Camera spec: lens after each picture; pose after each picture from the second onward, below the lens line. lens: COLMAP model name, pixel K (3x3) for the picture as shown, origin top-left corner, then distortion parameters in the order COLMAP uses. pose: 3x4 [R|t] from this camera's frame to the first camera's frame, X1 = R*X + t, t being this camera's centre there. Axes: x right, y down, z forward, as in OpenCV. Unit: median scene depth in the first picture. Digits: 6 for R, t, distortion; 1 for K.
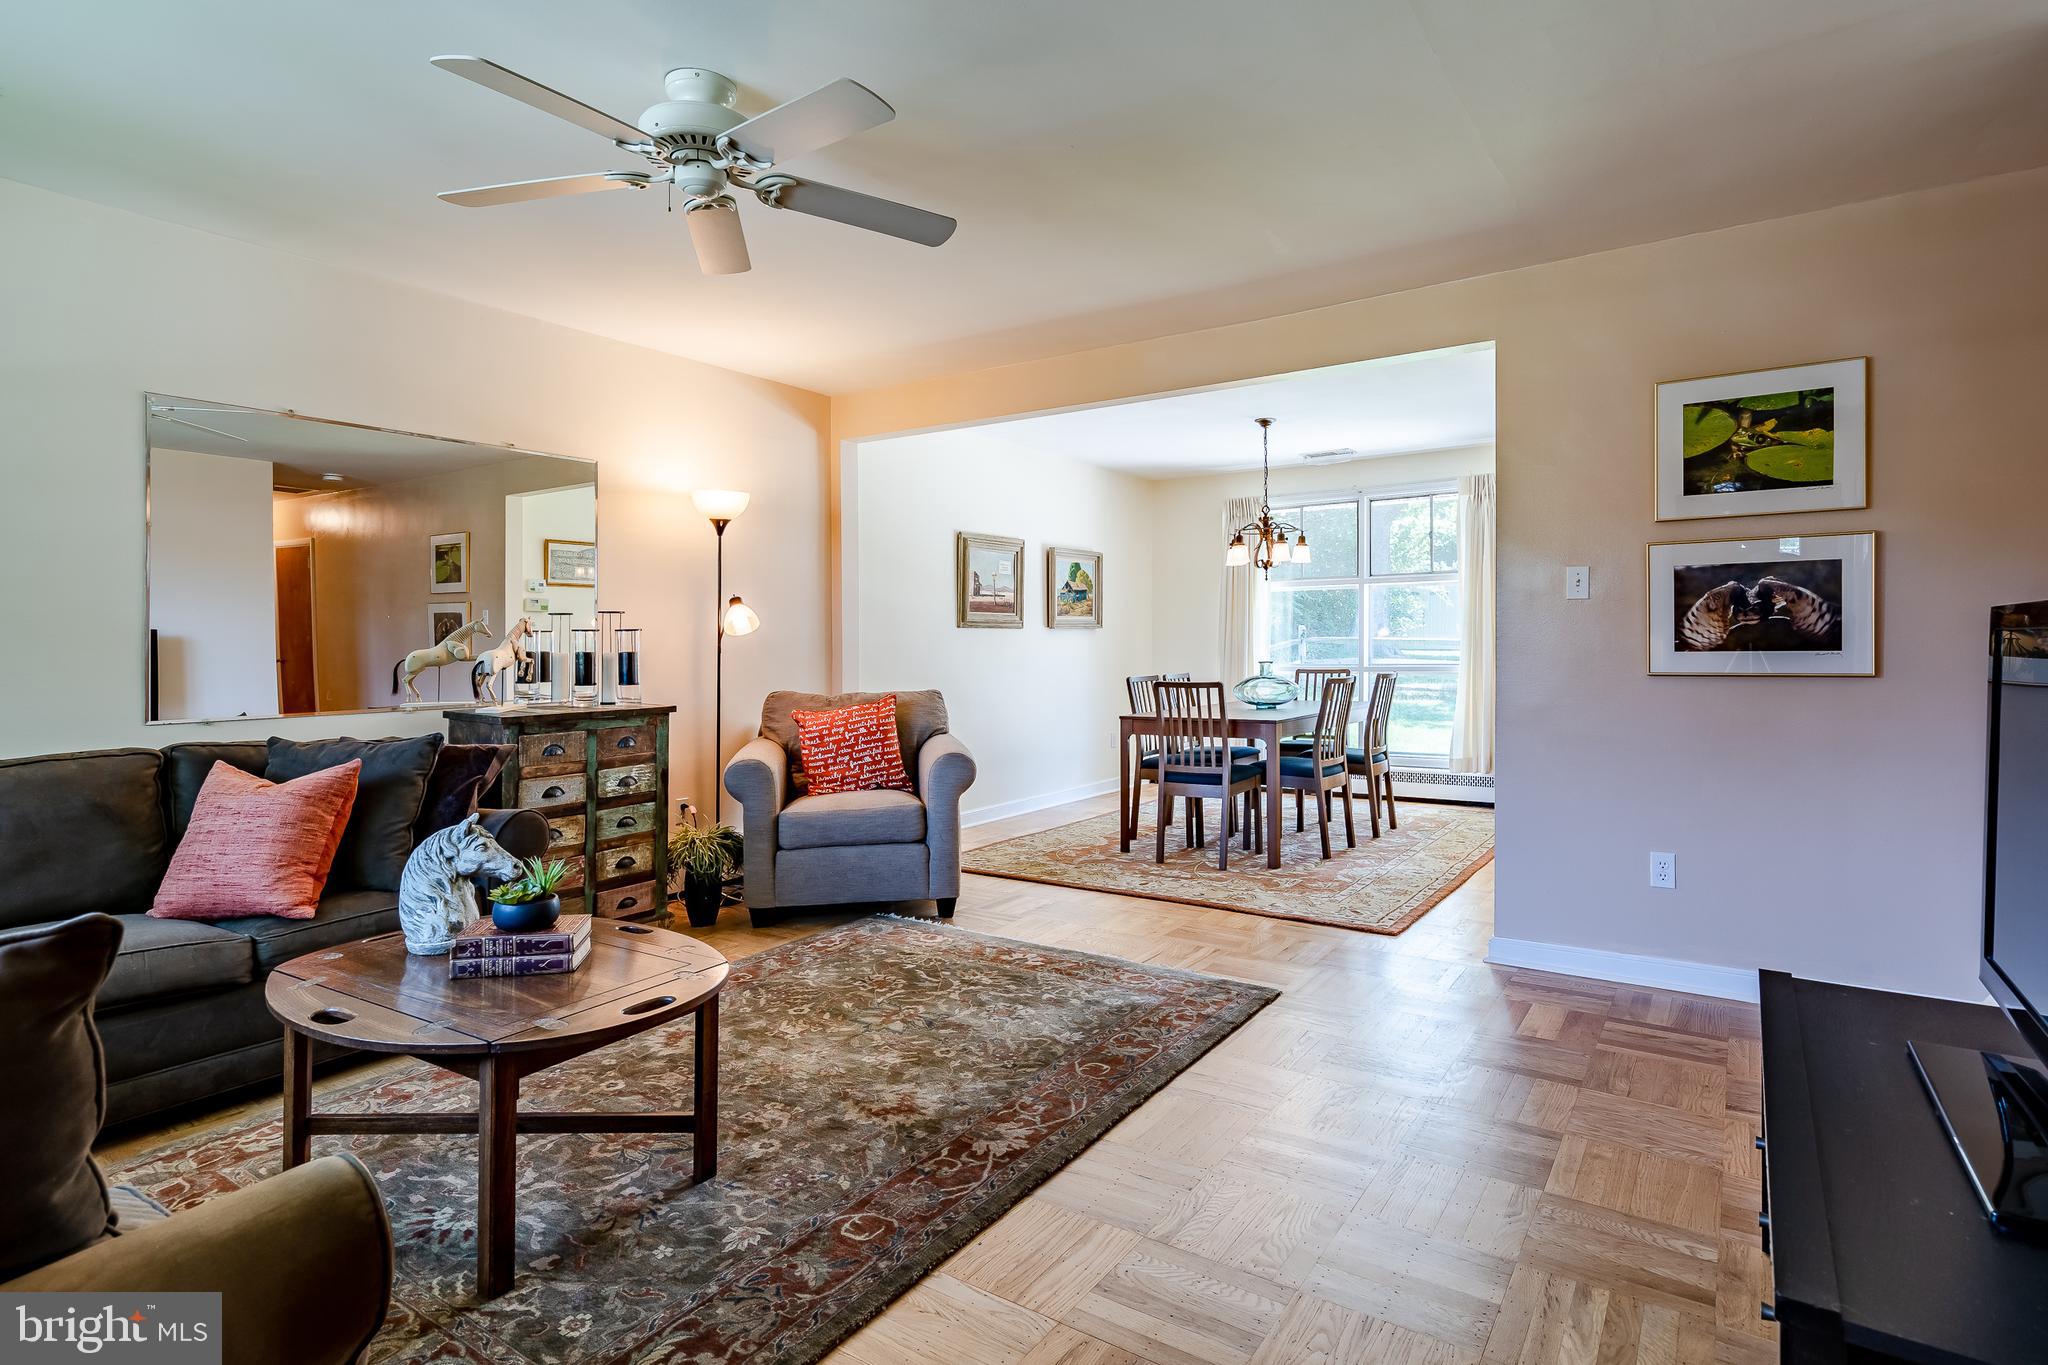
lens RADIAL K [[1052.3, 0, 1033.1], [0, 1052.3, 657.9], [0, 0, 1]] dist [0.009431, 0.000473]
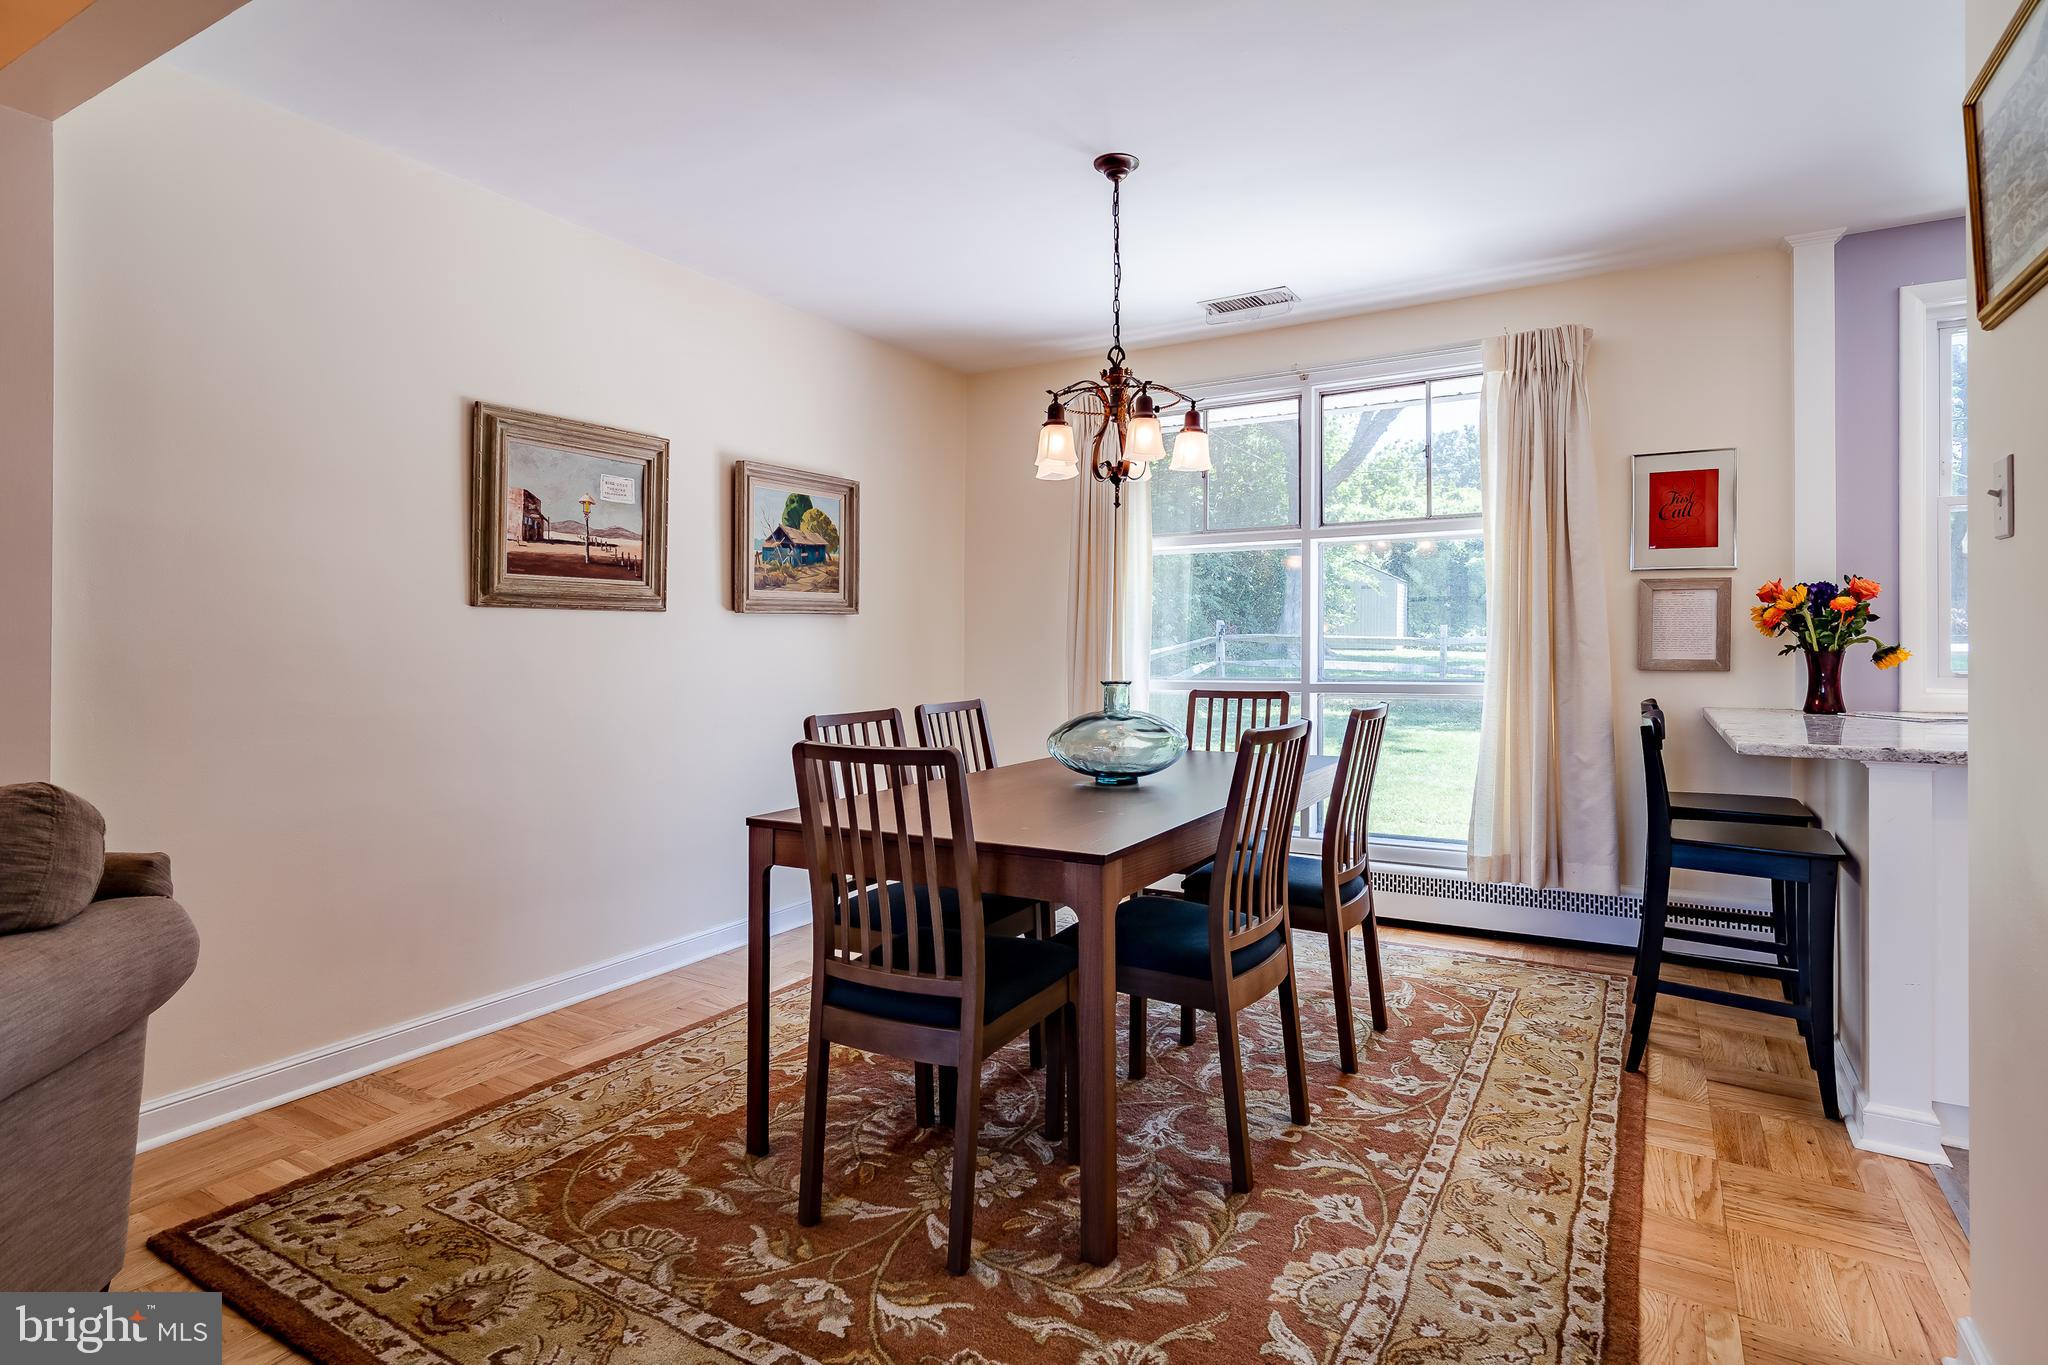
lens RADIAL K [[1052.3, 0, 1029.0], [0, 1052.3, 650.9], [0, 0, 1]] dist [0.009431, 0.000473]
pose [[0.997859, 0.003409, 0.065313, 0.132009], [-0.003167, 0.999988, -0.003813, -0.006990], [-0.065326, 0.003598, 0.997858, 0.466167]]
